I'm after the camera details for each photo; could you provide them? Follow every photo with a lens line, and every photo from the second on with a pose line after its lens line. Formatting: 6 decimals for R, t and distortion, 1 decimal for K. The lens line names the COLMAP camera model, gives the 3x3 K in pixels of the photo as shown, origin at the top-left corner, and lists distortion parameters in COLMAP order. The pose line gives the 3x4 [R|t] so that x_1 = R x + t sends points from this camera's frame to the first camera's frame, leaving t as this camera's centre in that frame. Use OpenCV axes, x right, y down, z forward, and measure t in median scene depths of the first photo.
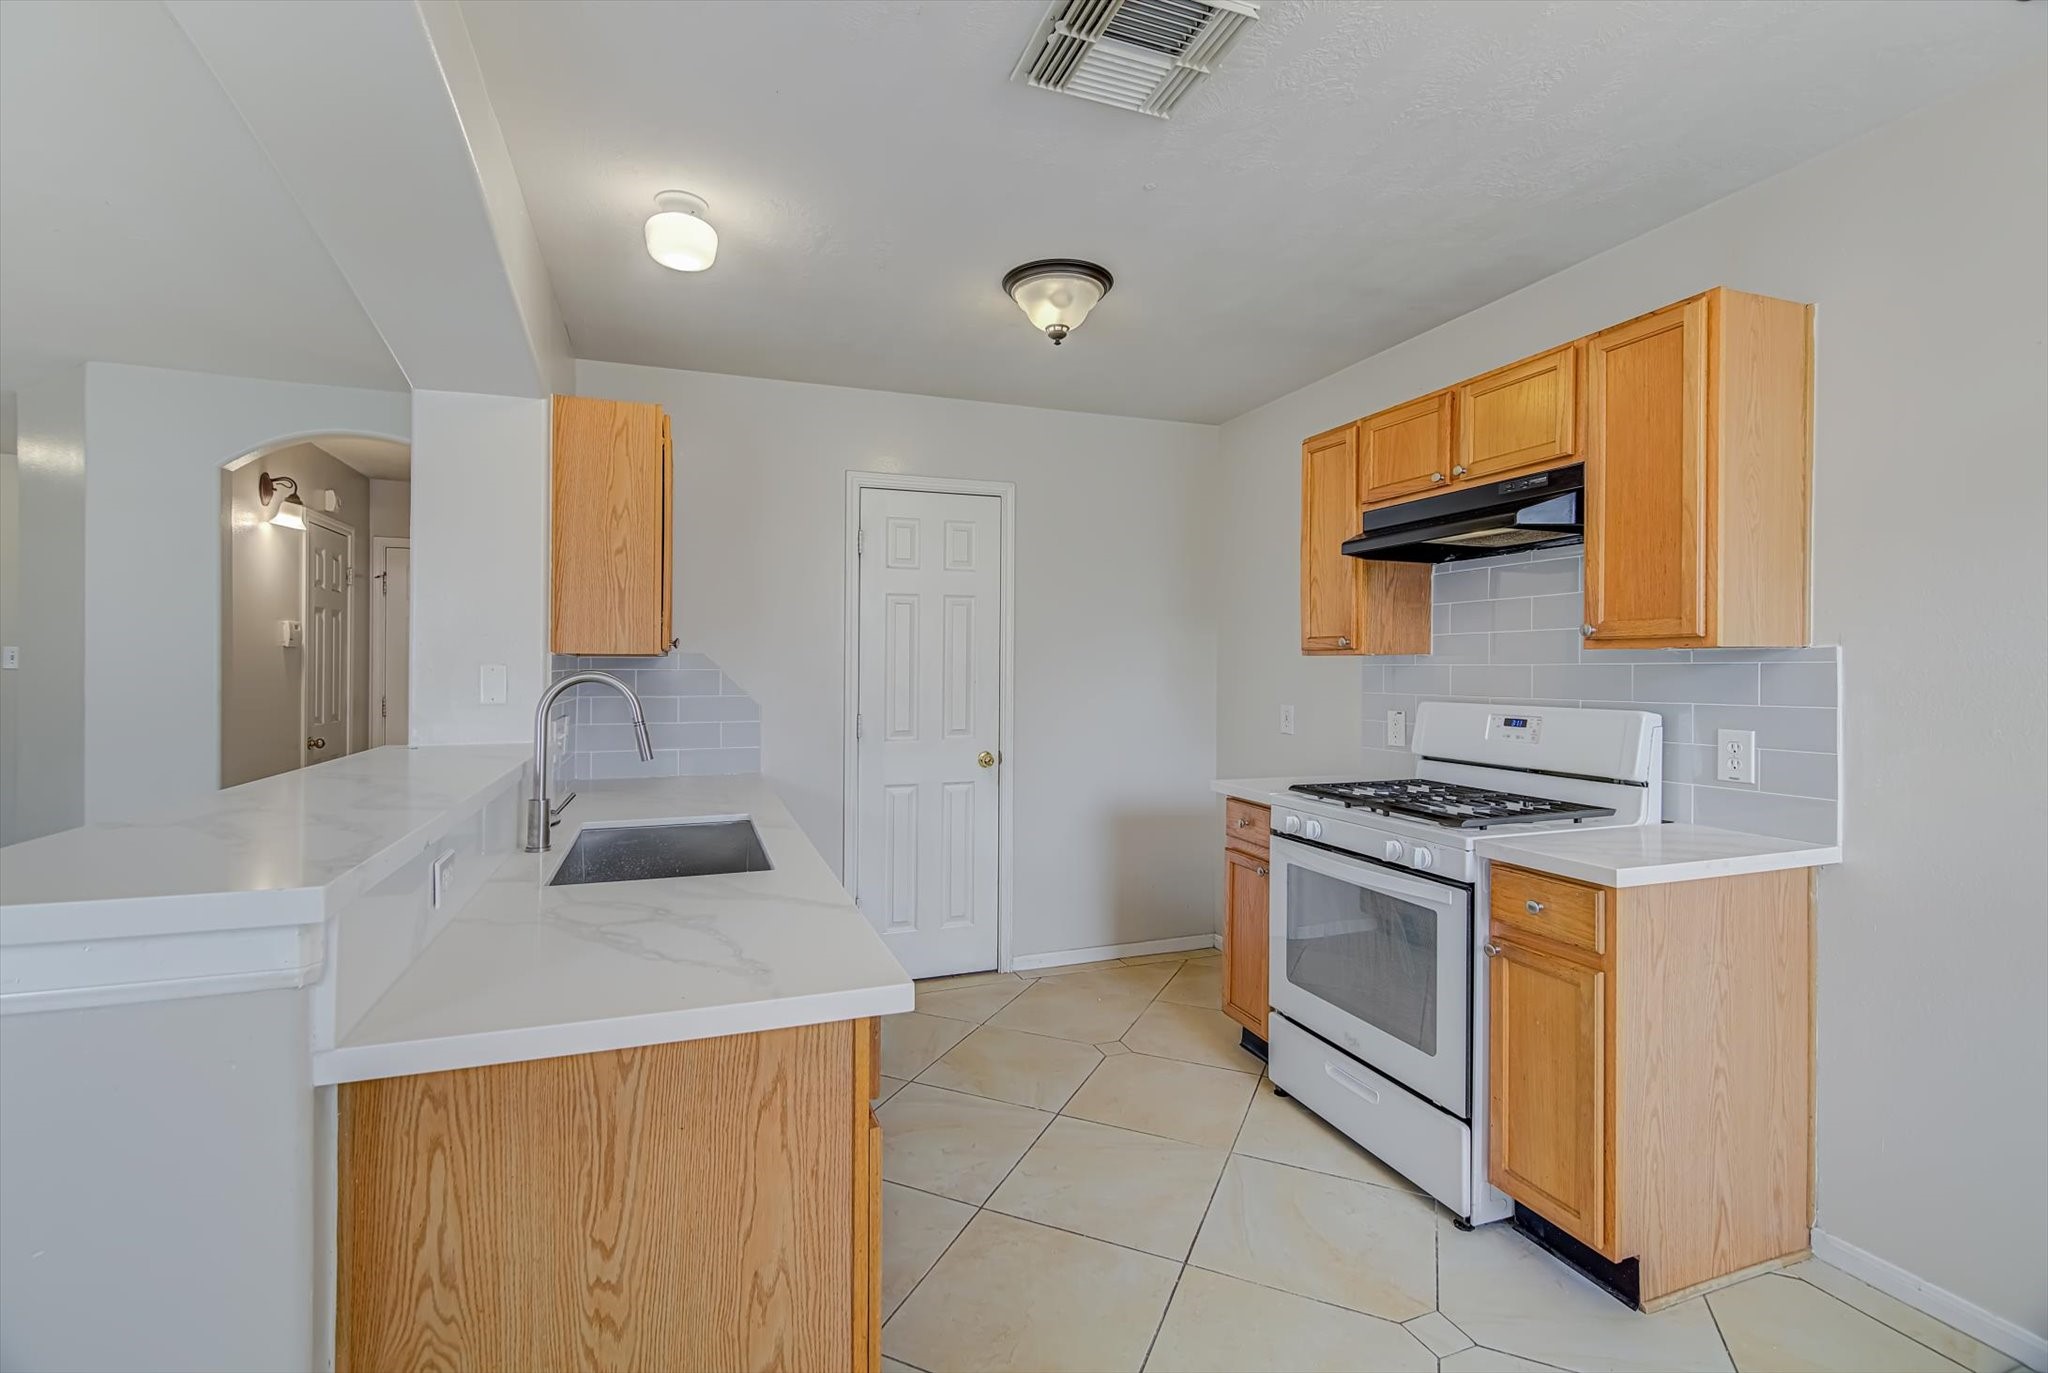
lens RADIAL K [[906.7, 0, 1009.8], [0, 906.7, 670.4], [0, 0, 1]] dist [0.010589, -0.000526]
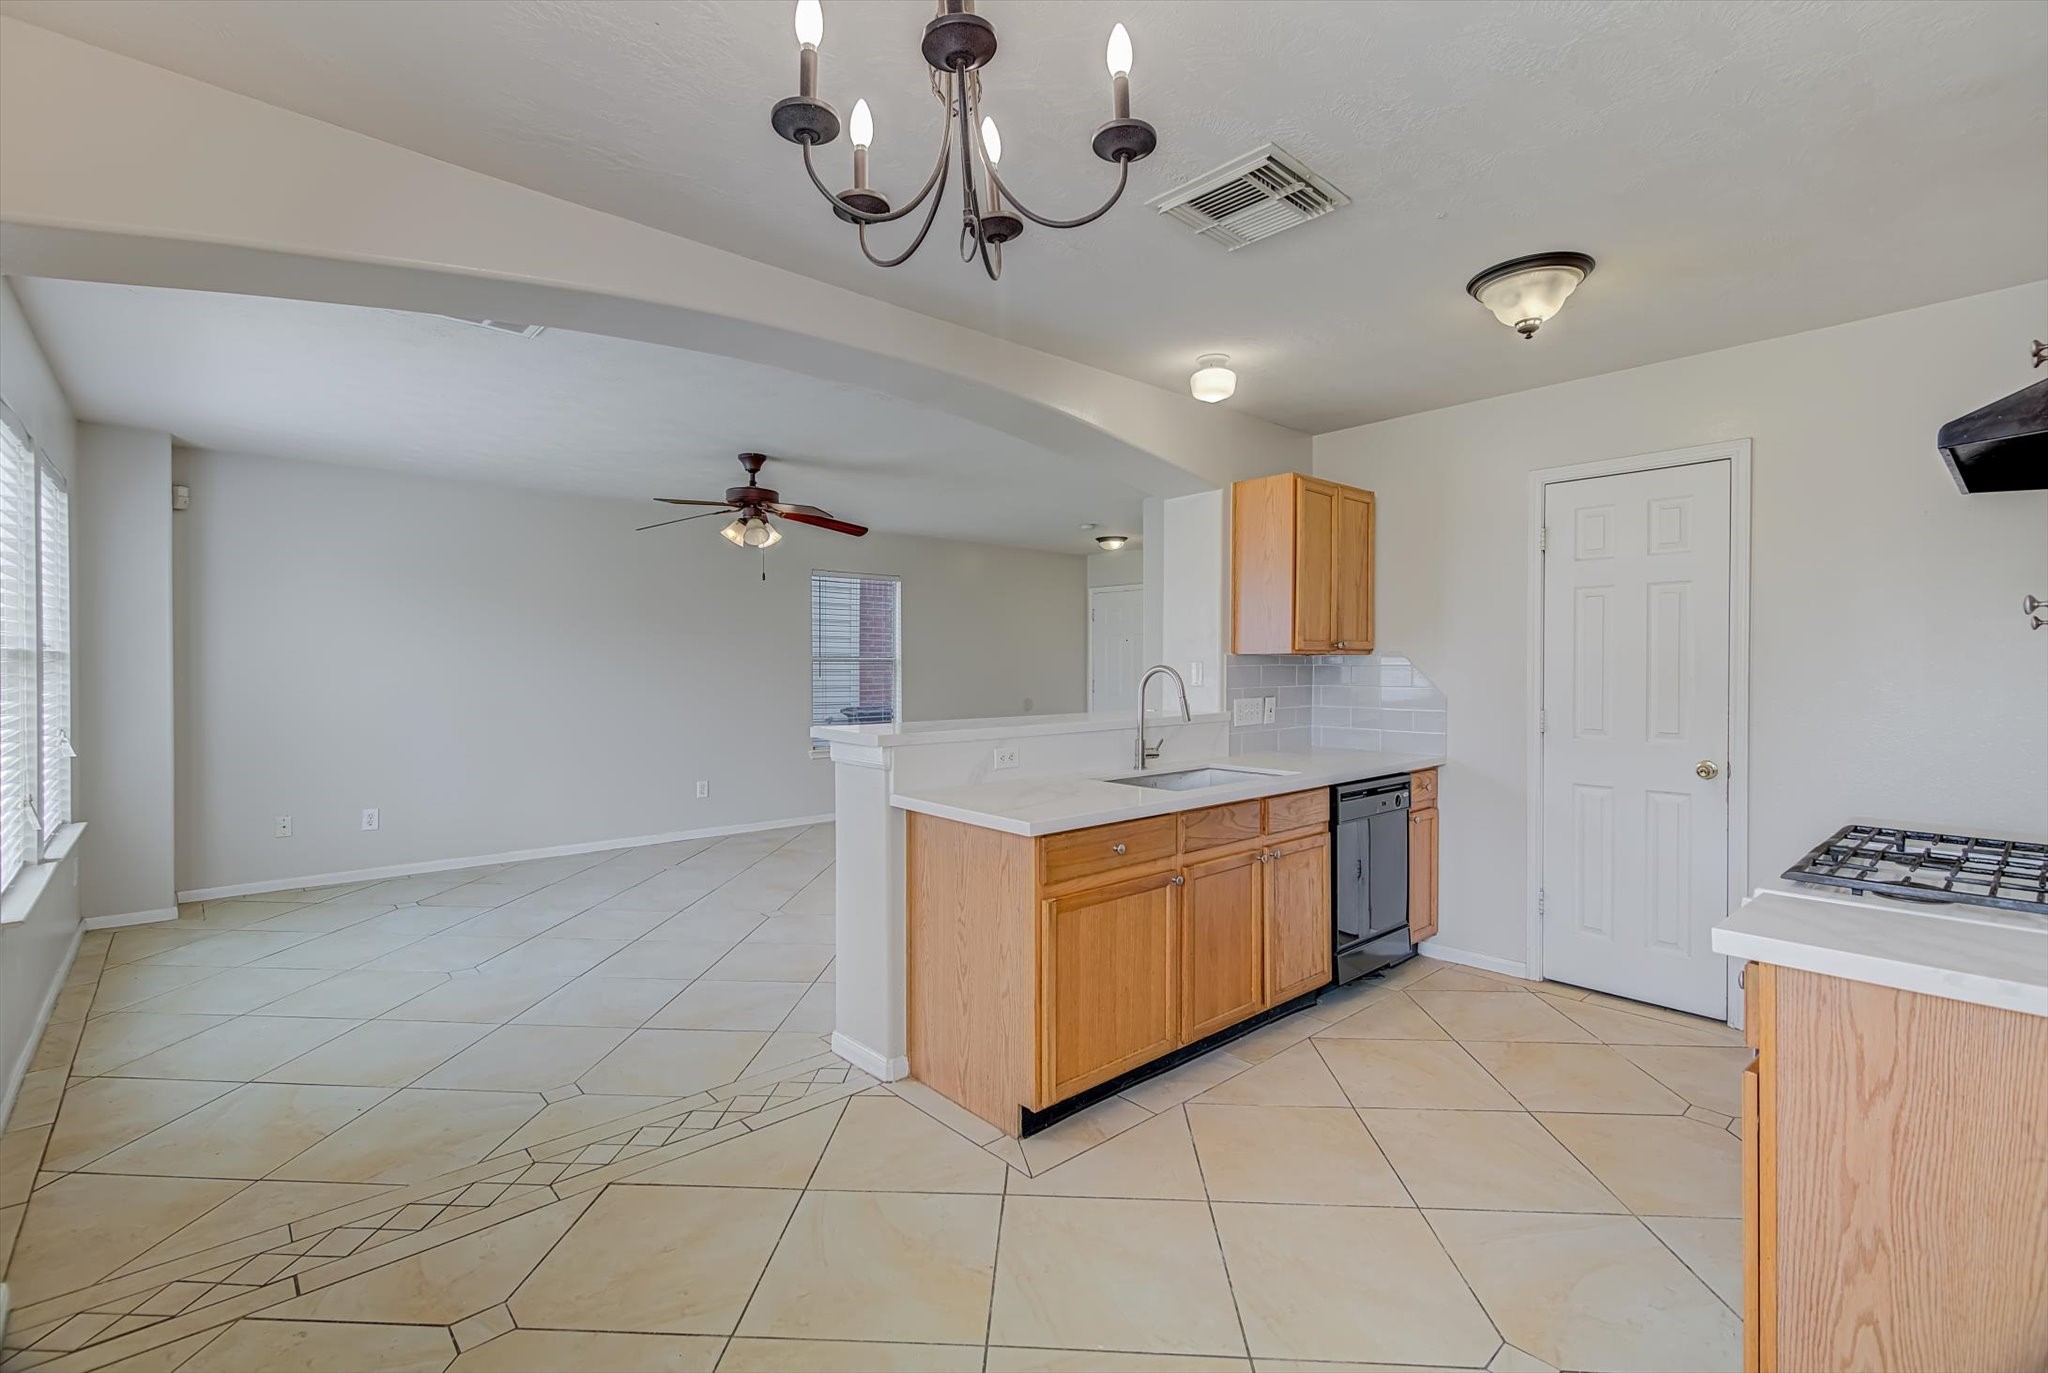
lens RADIAL K [[906.7, 0, 1018.4], [0, 906.7, 671.5], [0, 0, 1]] dist [0.010589, -0.000526]
pose [[0.364959, 0.008284, -0.930987, 0.779628], [-0.001596, 0.999965, 0.008272, -0.002291], [0.931022, -0.001533, 0.364960, 0.114130]]
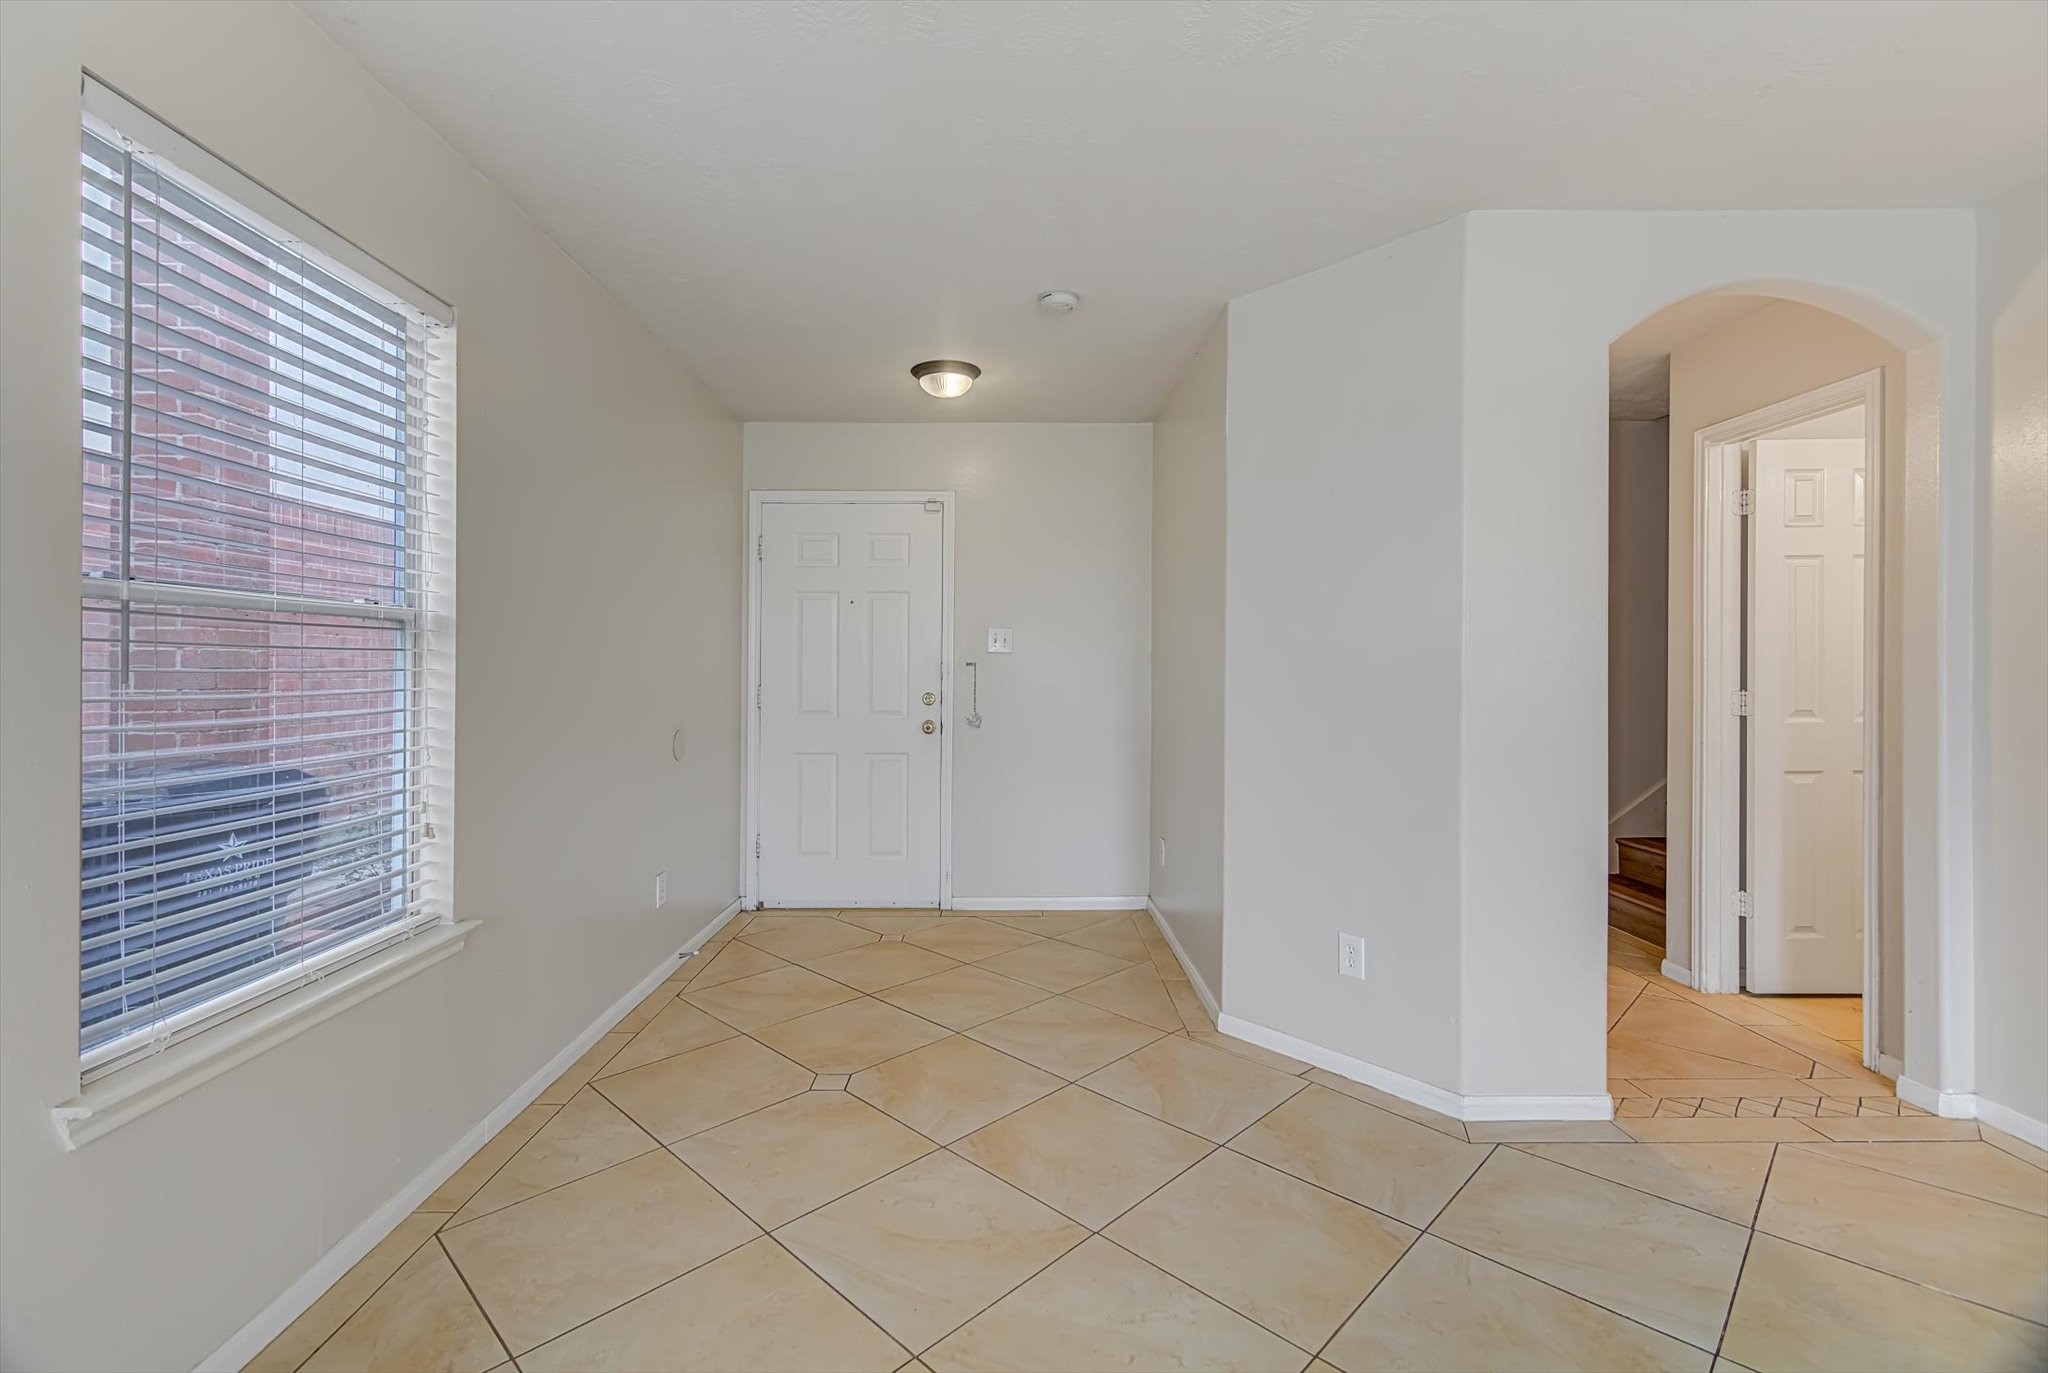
lens RADIAL K [[906.7, 0, 1019.8], [0, 906.7, 680.0], [0, 0, 1]] dist [0.010589, -0.000526]
pose [[0.942587, -0.000234, -0.333962, -1.378977], [0.005037, 0.999896, 0.013516, 0.031930], [0.333924, -0.014422, 0.942490, 0.237060]]
